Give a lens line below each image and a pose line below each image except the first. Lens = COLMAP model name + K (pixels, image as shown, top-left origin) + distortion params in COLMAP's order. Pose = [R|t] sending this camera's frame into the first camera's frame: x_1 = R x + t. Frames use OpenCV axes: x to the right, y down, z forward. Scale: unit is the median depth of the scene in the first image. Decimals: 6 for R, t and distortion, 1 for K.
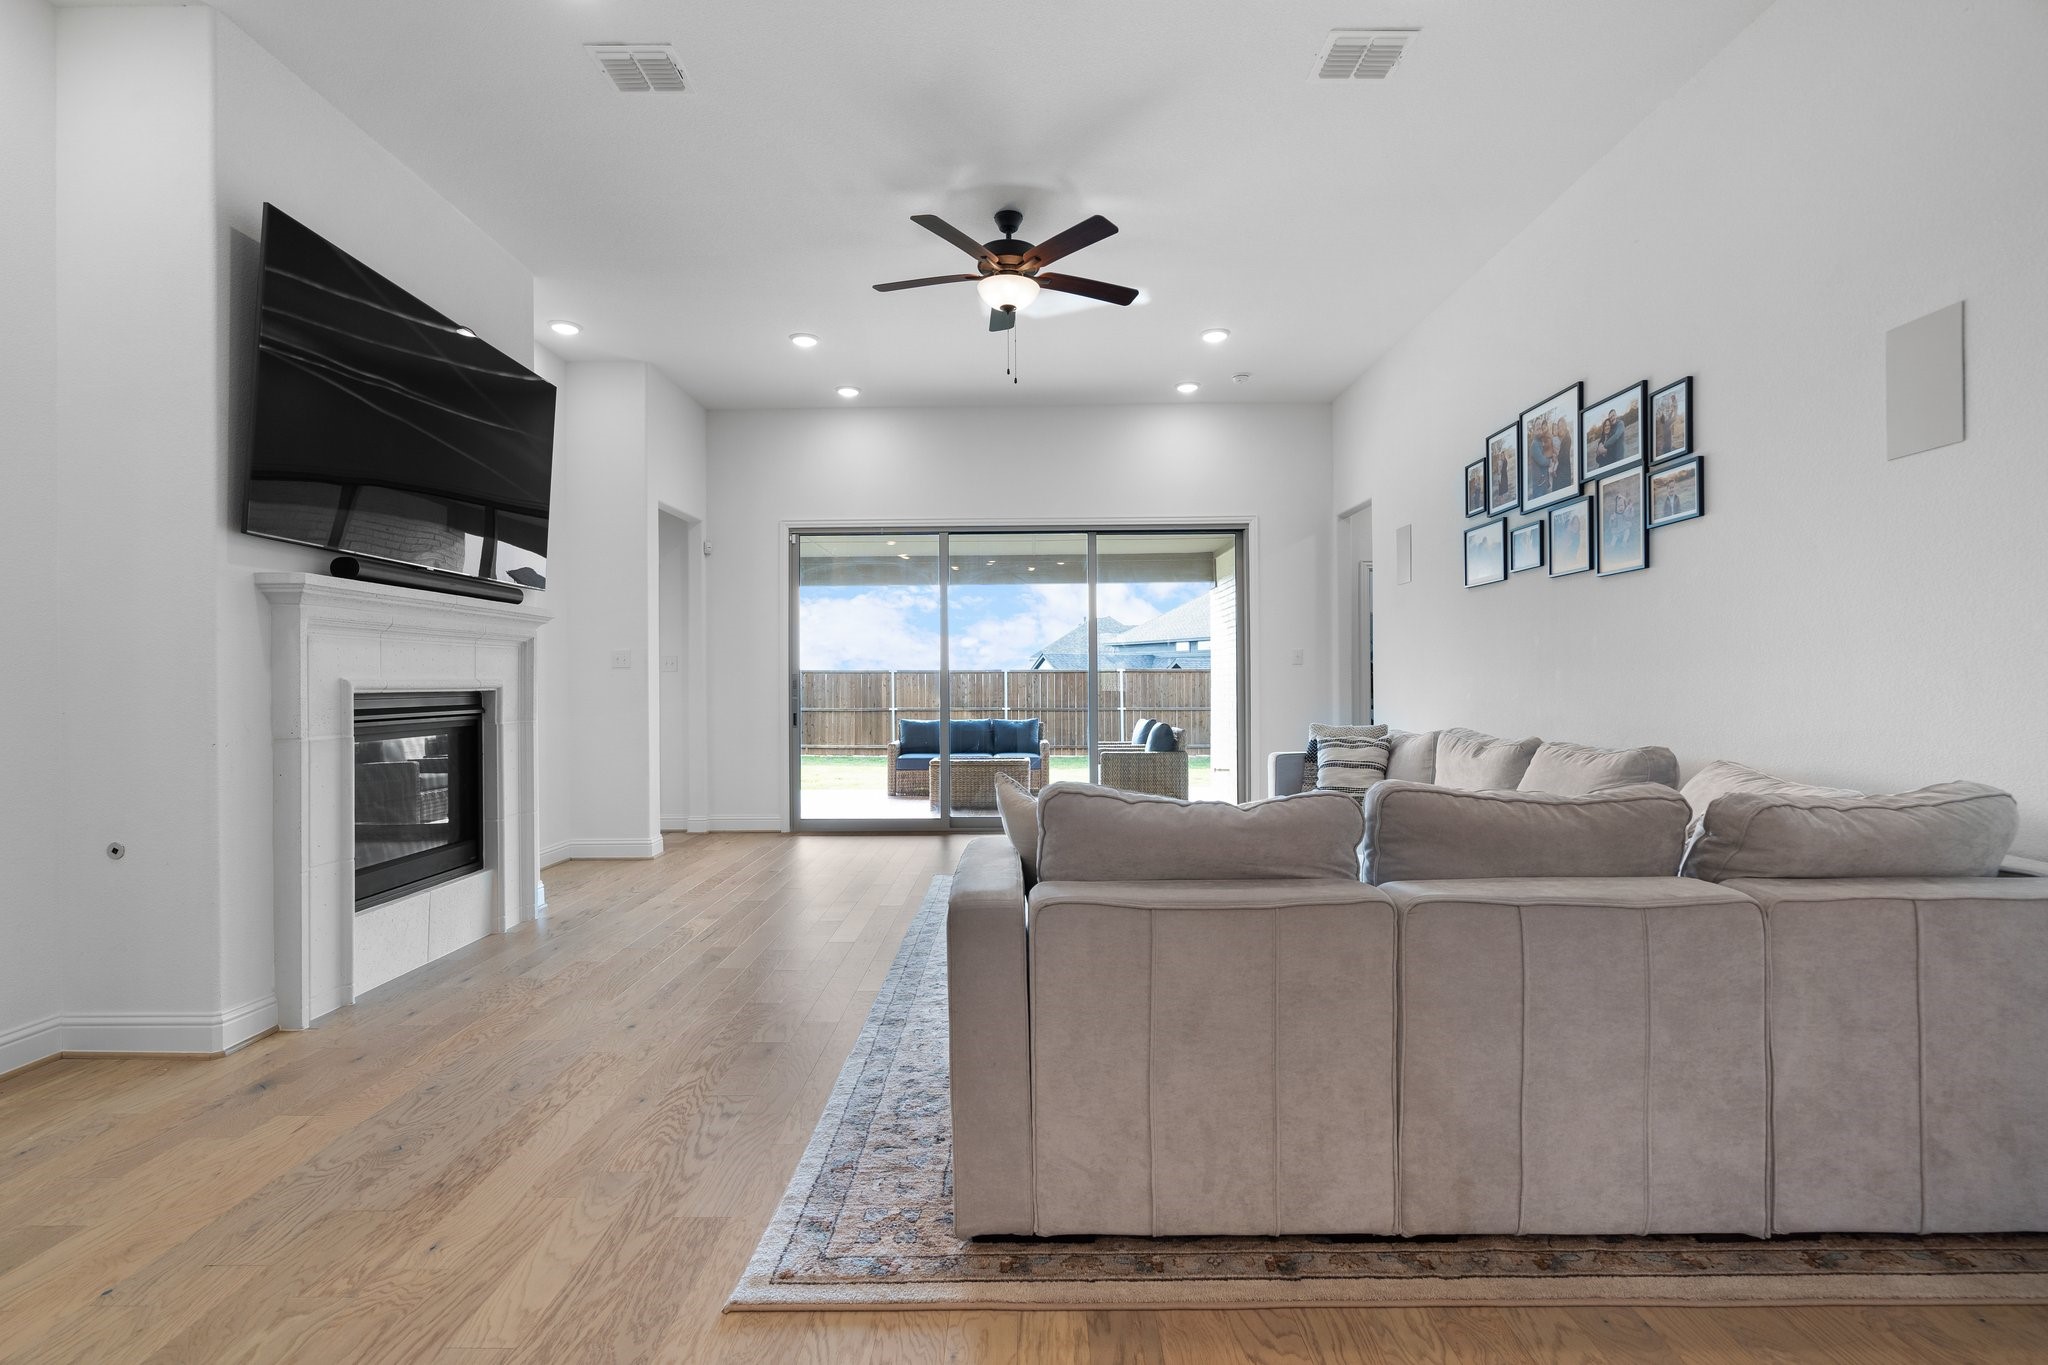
lens RADIAL K [[940.0, 0, 1021.0], [0, 940.0, 681.6], [0, 0, 1]] dist [-0.008358, 0.002058]
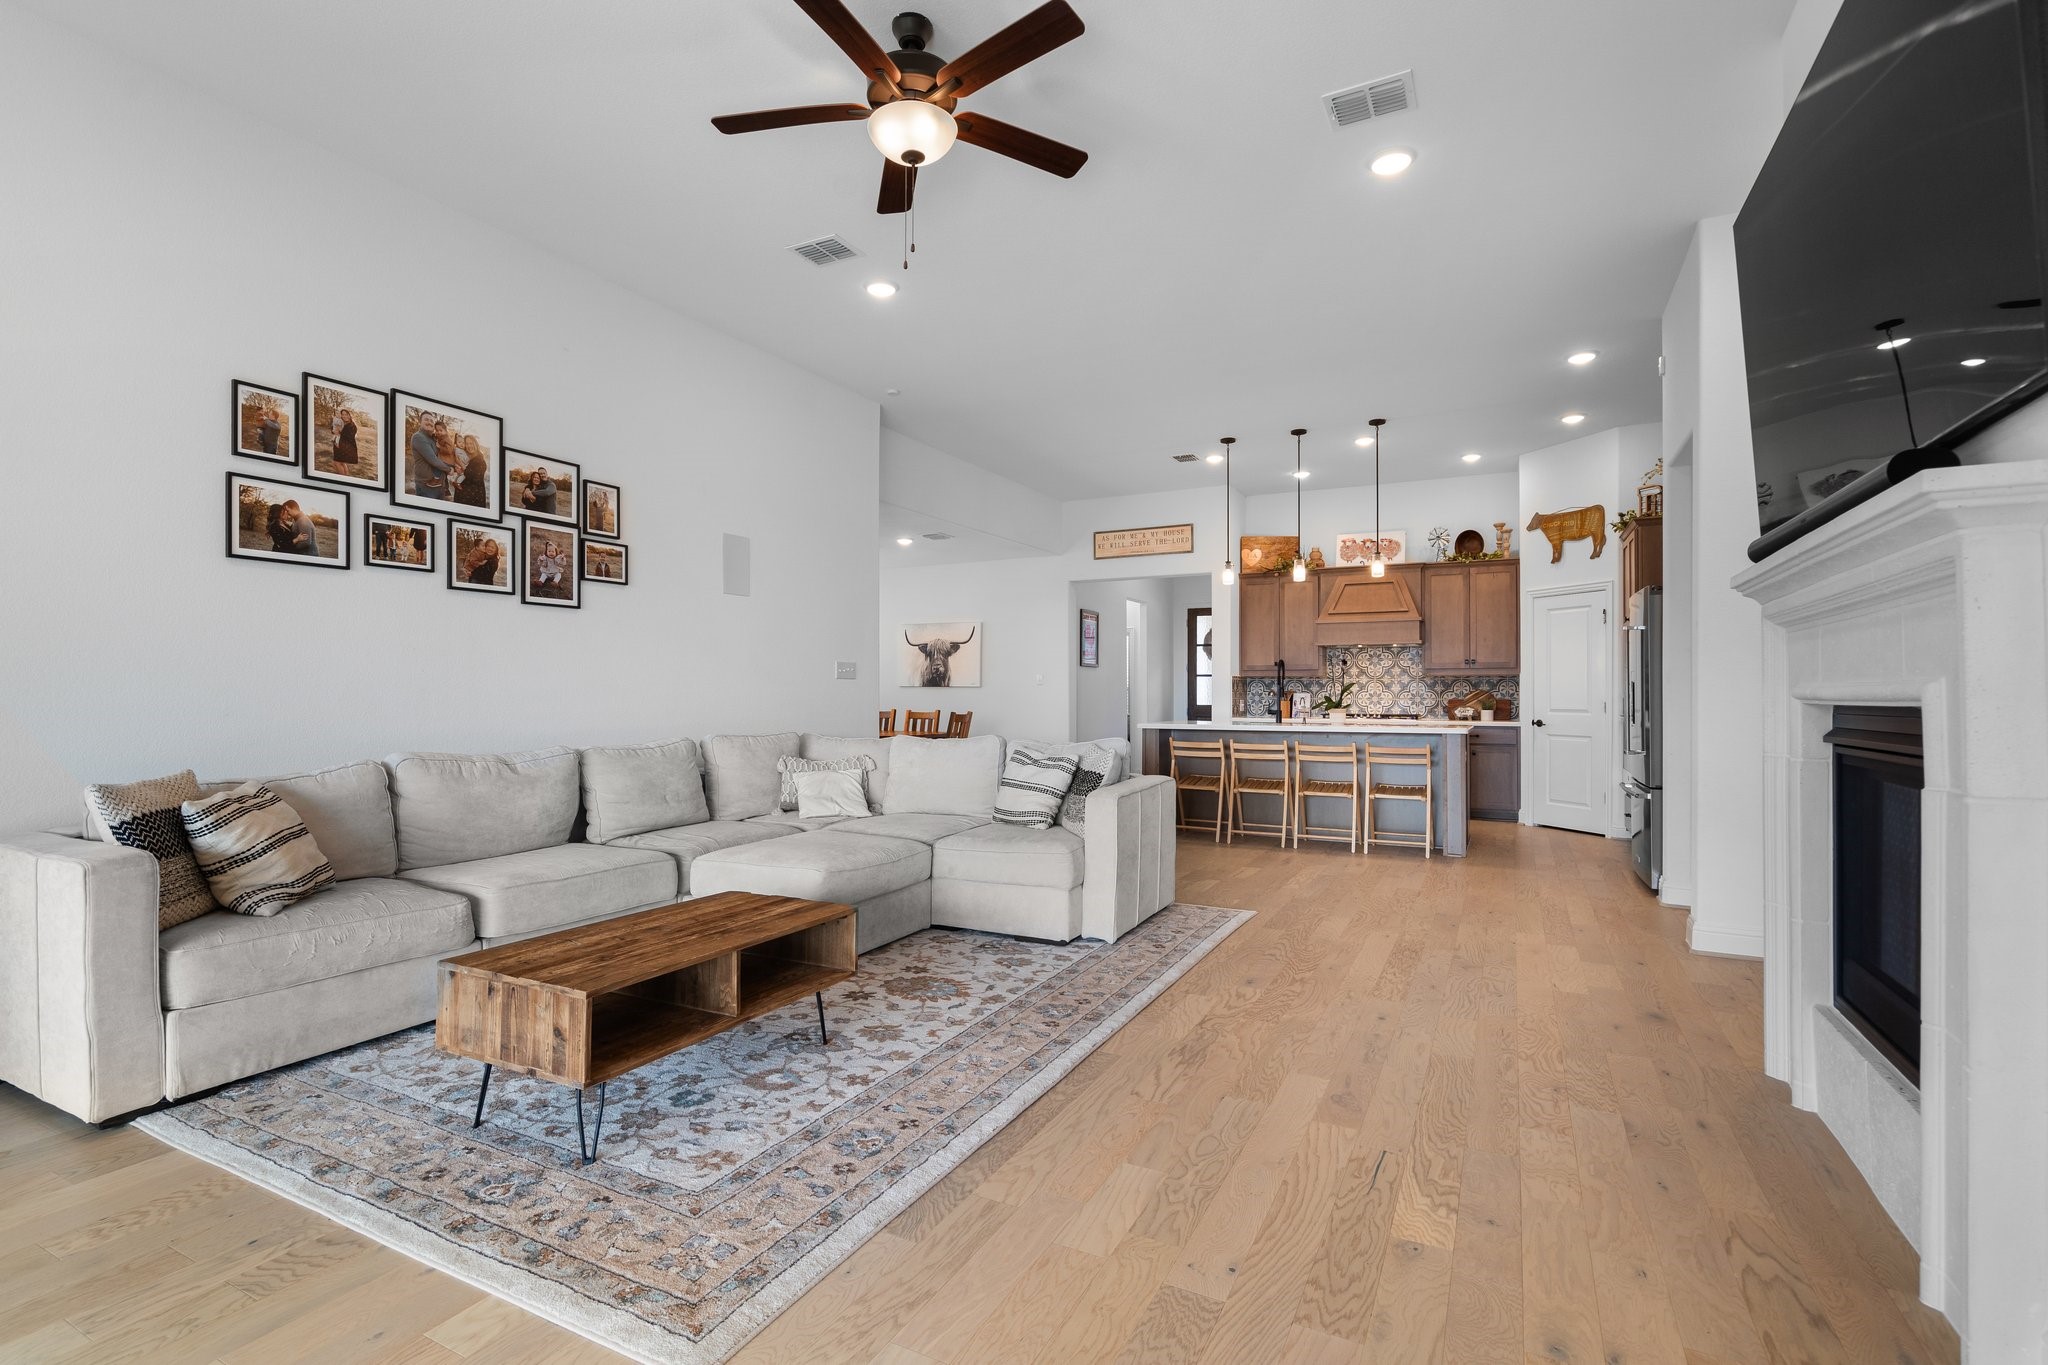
lens RADIAL K [[940.0, 0, 1032.3], [0, 940.0, 677.9], [0, 0, 1]] dist [-0.008358, 0.002058]
pose [[-0.894255, 0.013254, 0.447361, -0.459237], [0.003353, 0.999732, -0.022917, 0.005669], [-0.447545, -0.018993, -0.894060, 1.807120]]
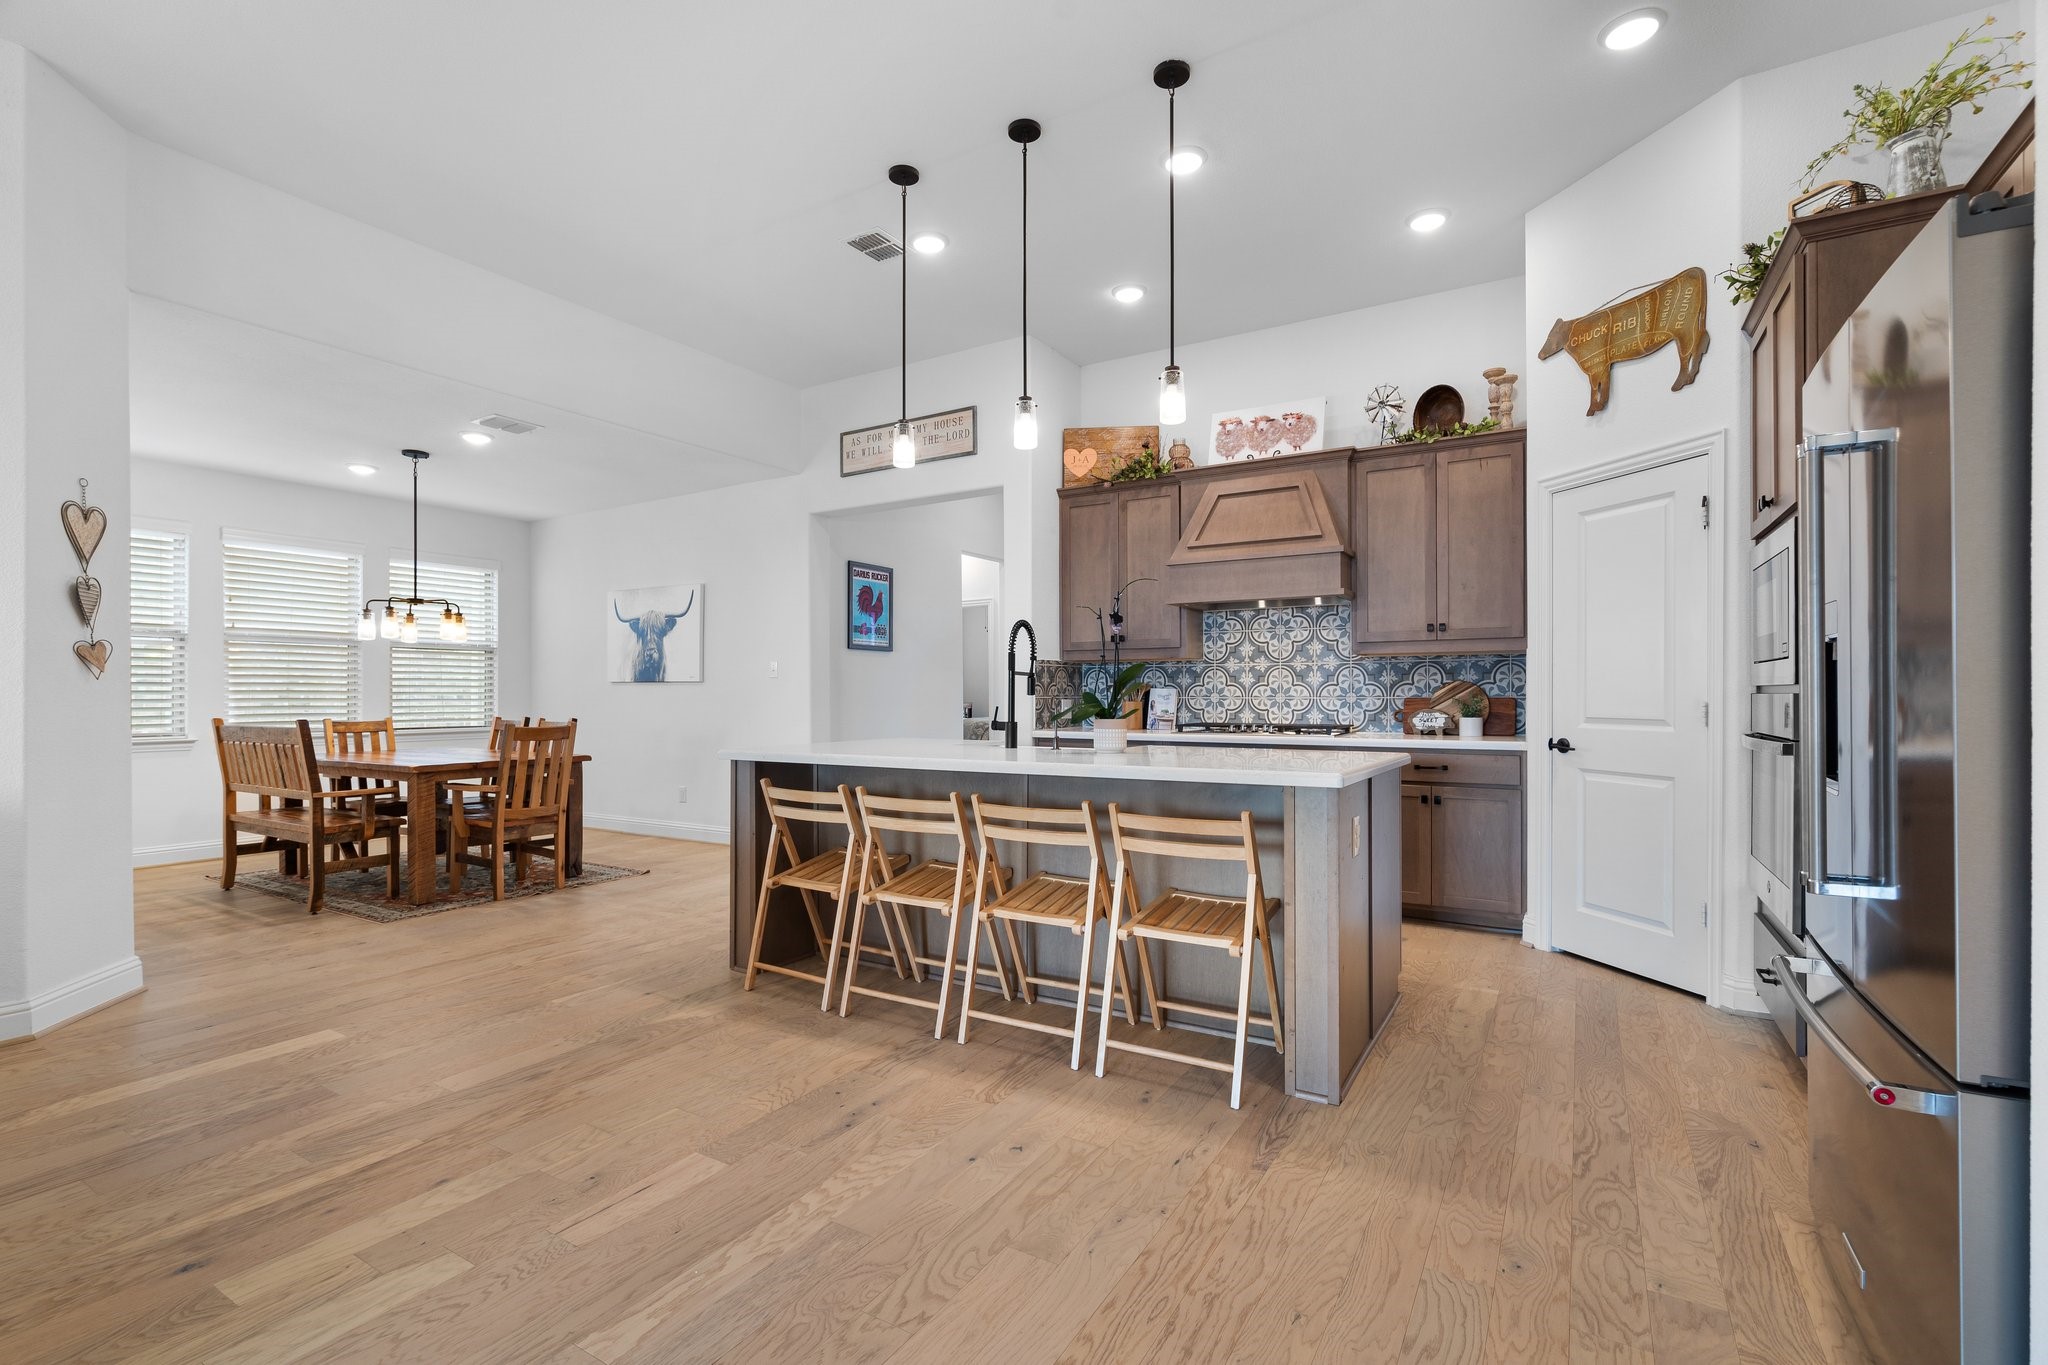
lens RADIAL K [[940.0, 0, 1016.6], [0, 940.0, 692.1], [0, 0, 1]] dist [-0.008358, 0.002058]
pose [[-0.857063, 0.010412, 0.515106, -0.556331], [0.005704, 0.999926, -0.010721, 0.012255], [-0.515180, -0.006250, -0.857059, 0.543968]]
